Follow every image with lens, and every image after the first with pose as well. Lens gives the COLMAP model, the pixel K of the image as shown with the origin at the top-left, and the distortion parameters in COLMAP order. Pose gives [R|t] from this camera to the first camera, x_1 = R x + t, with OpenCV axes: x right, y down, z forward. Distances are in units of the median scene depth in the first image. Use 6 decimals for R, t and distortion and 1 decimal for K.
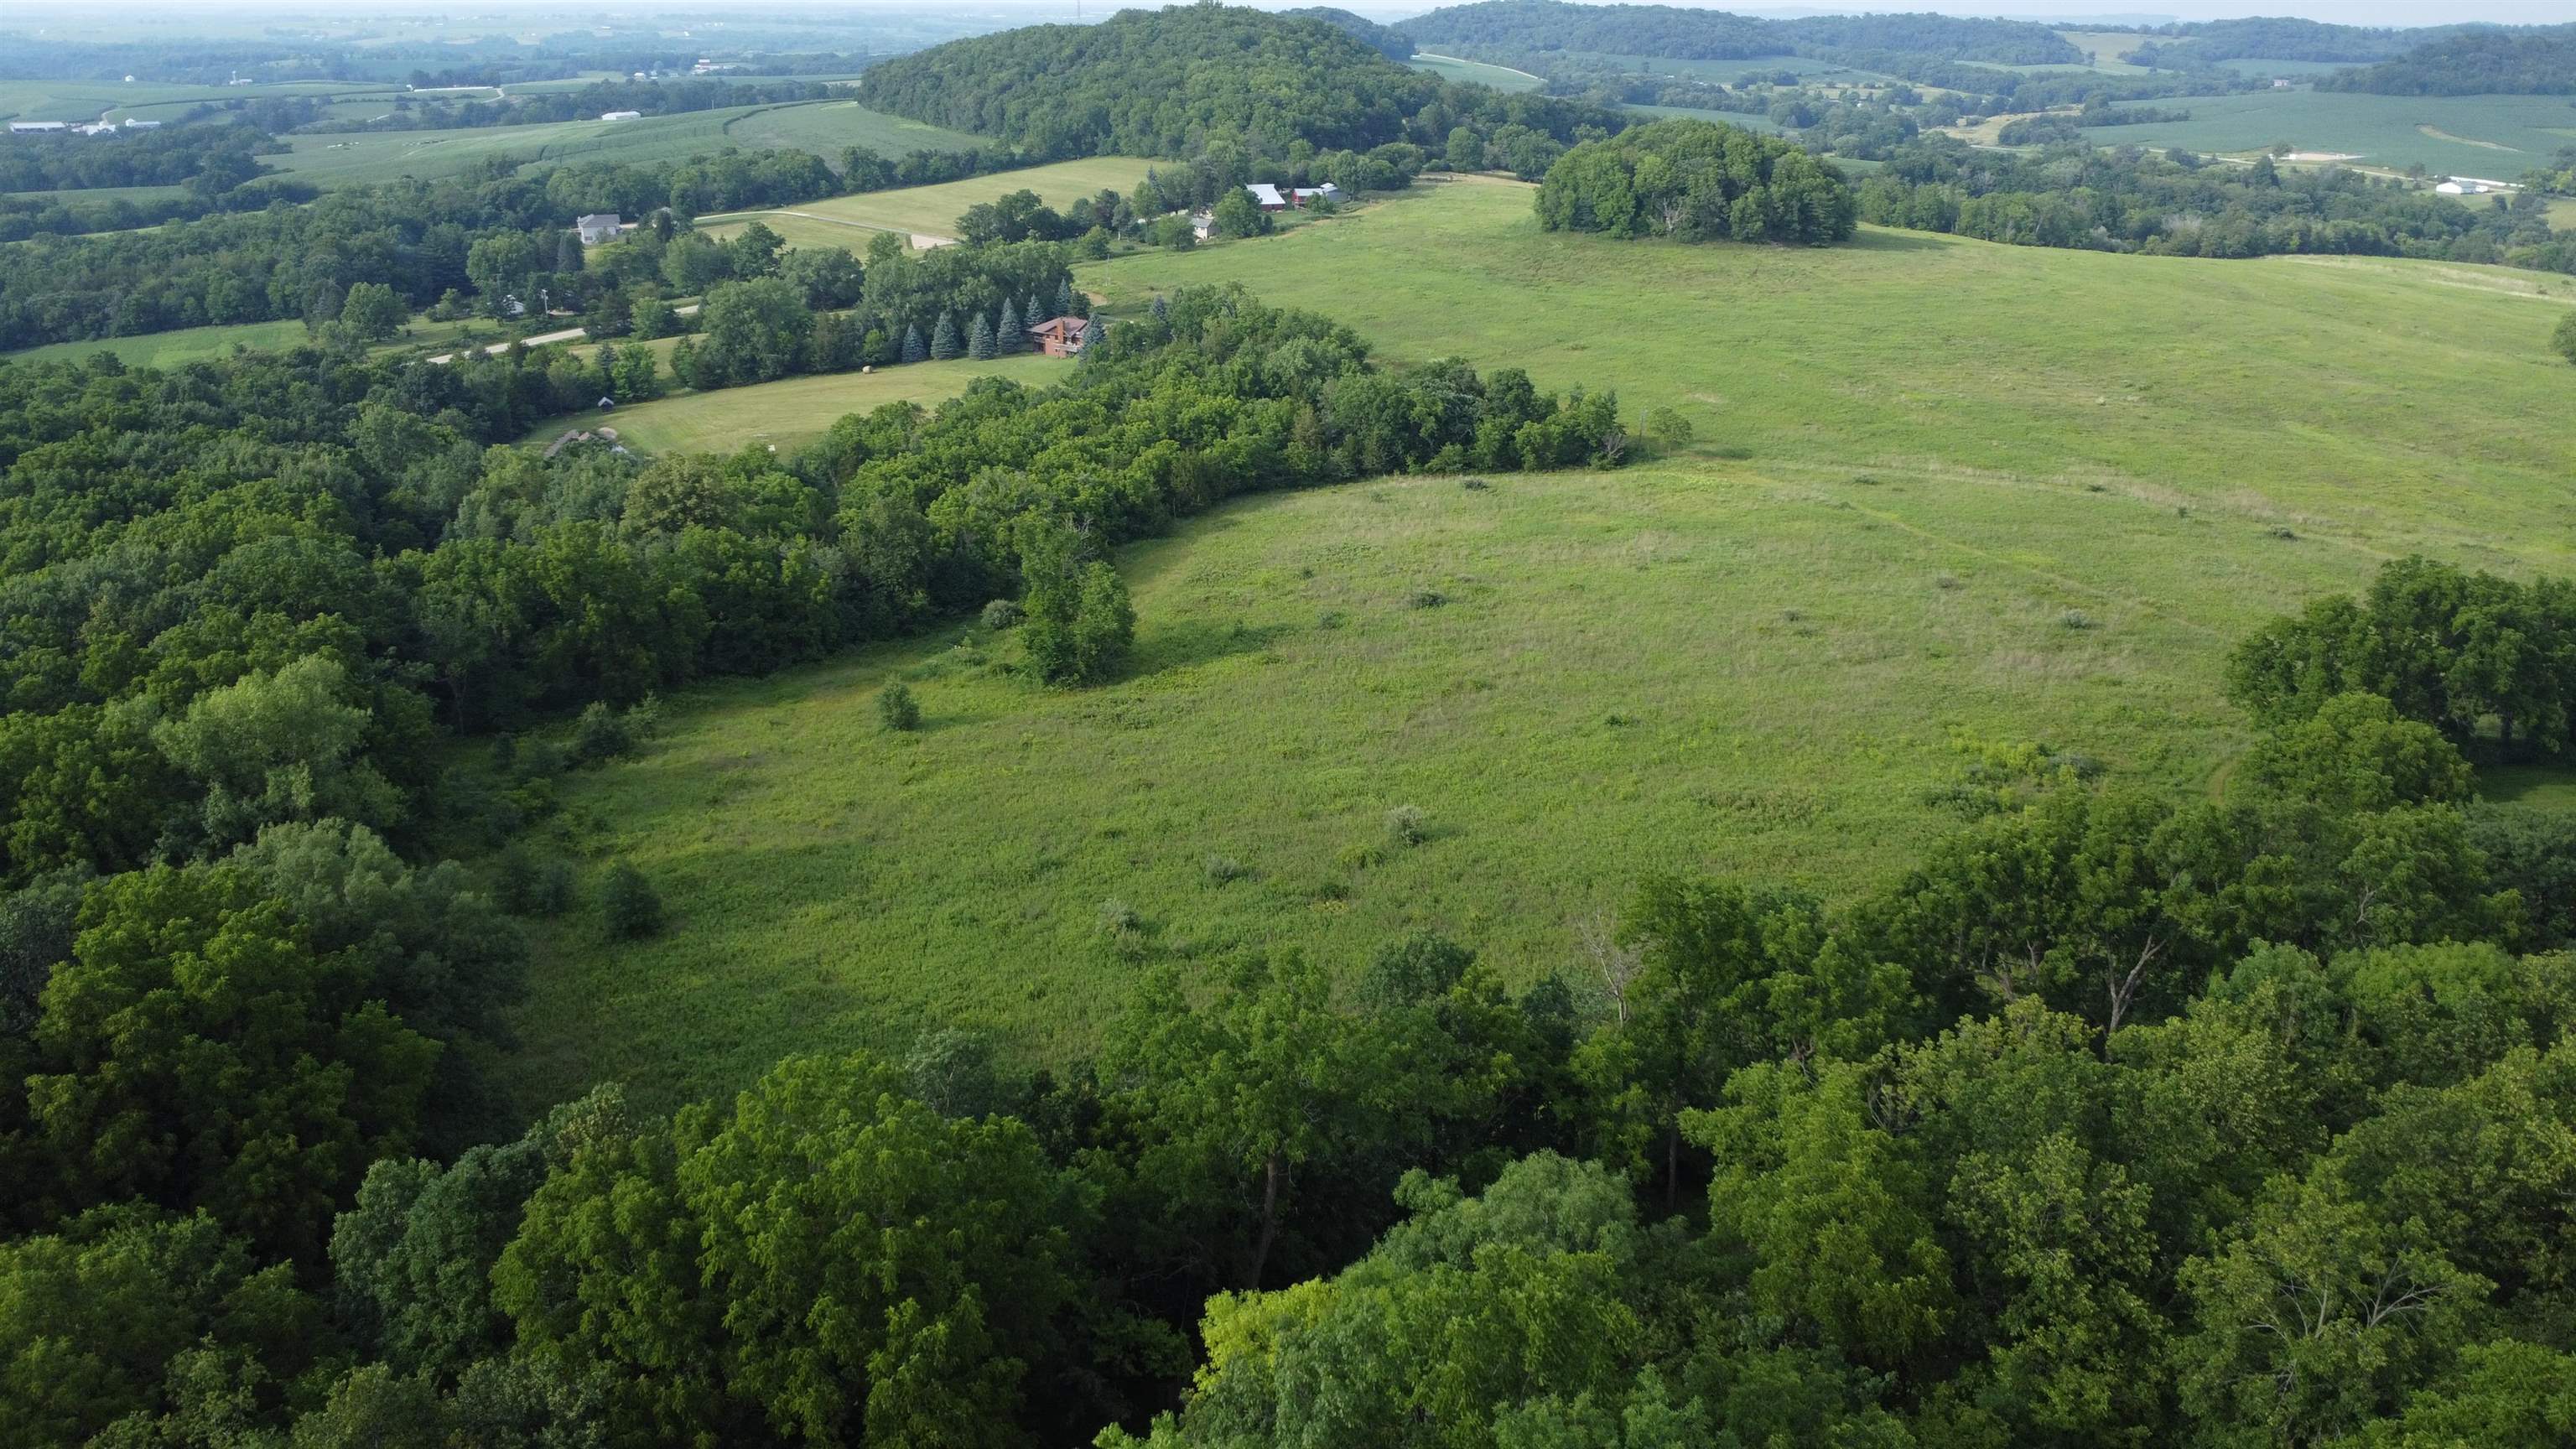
lens RADIAL K [[1884.5, 0, 1294.5], [0, 1884.5, 735.4], [0, 0, 1]] dist [-0.022806, -0.018368]
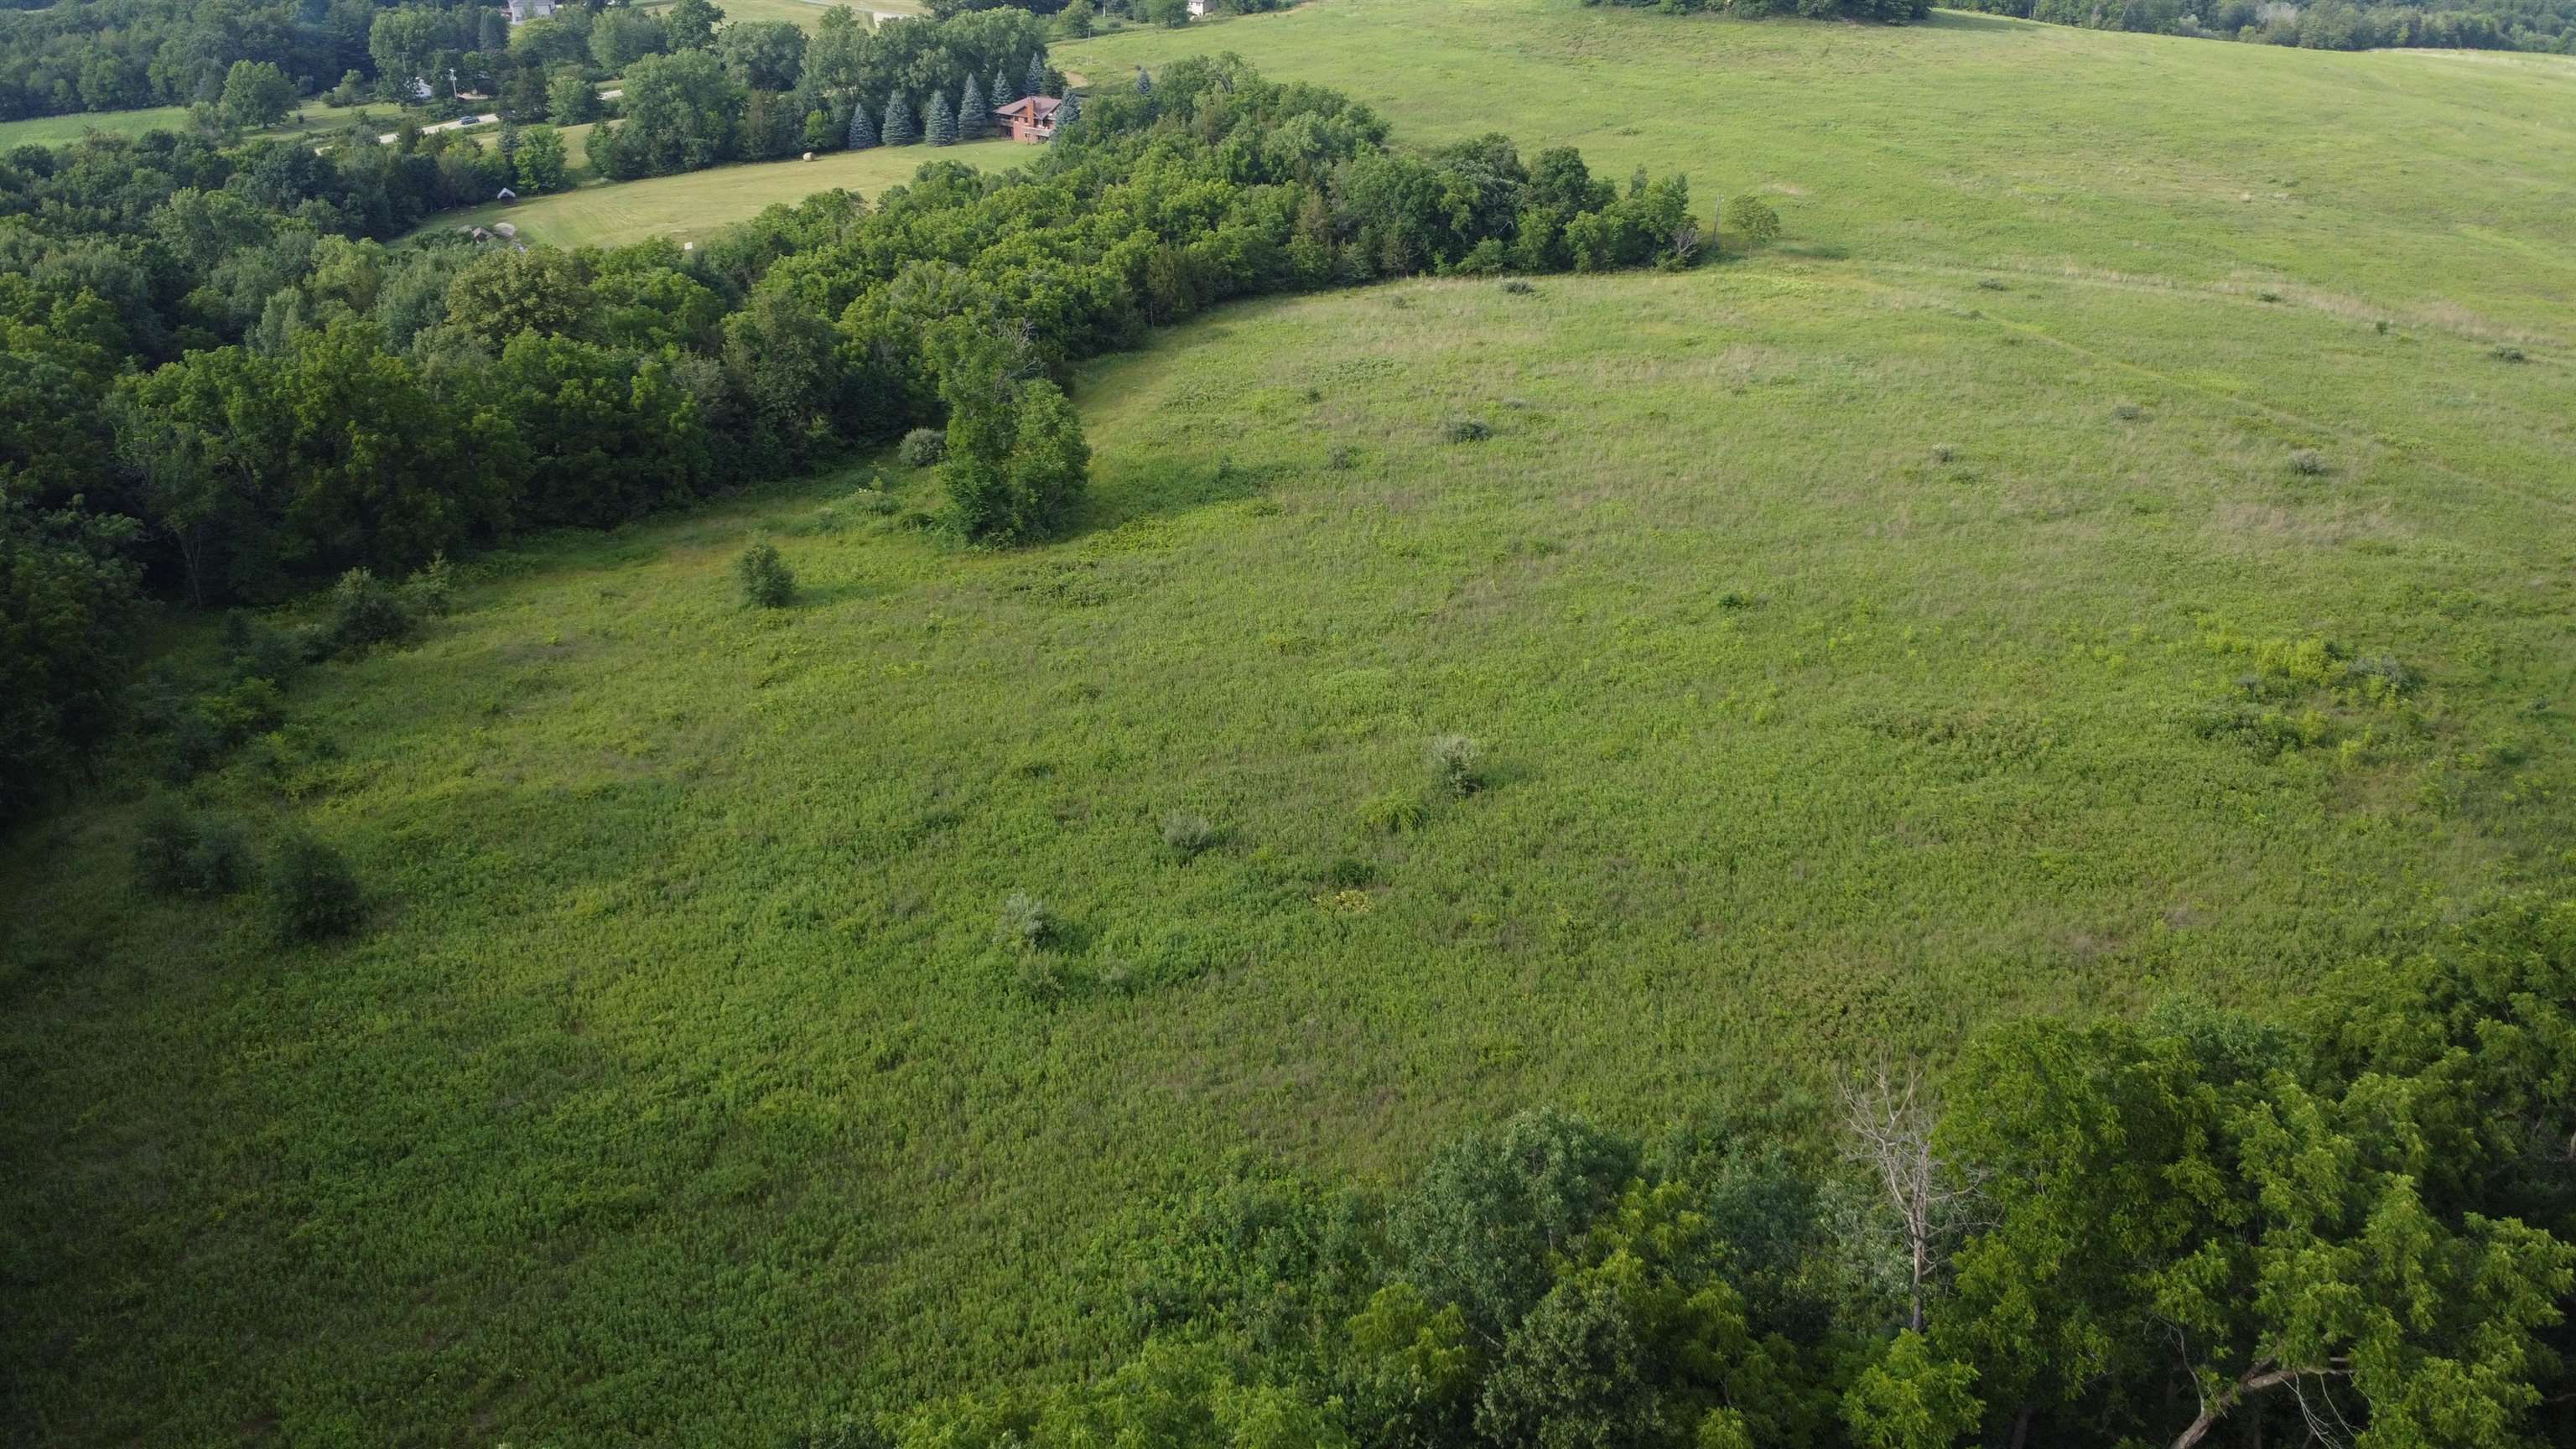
lens RADIAL K [[1884.5, 0, 1277.5], [0, 1884.5, 718.7], [0, 0, 1]] dist [-0.022806, -0.018368]
pose [[0.999926, 0.006146, -0.010498, 0.000549], [-0.005238, 0.996416, 0.084430, -0.018303], [0.010980, -0.084369, 0.996374, 0.207885]]
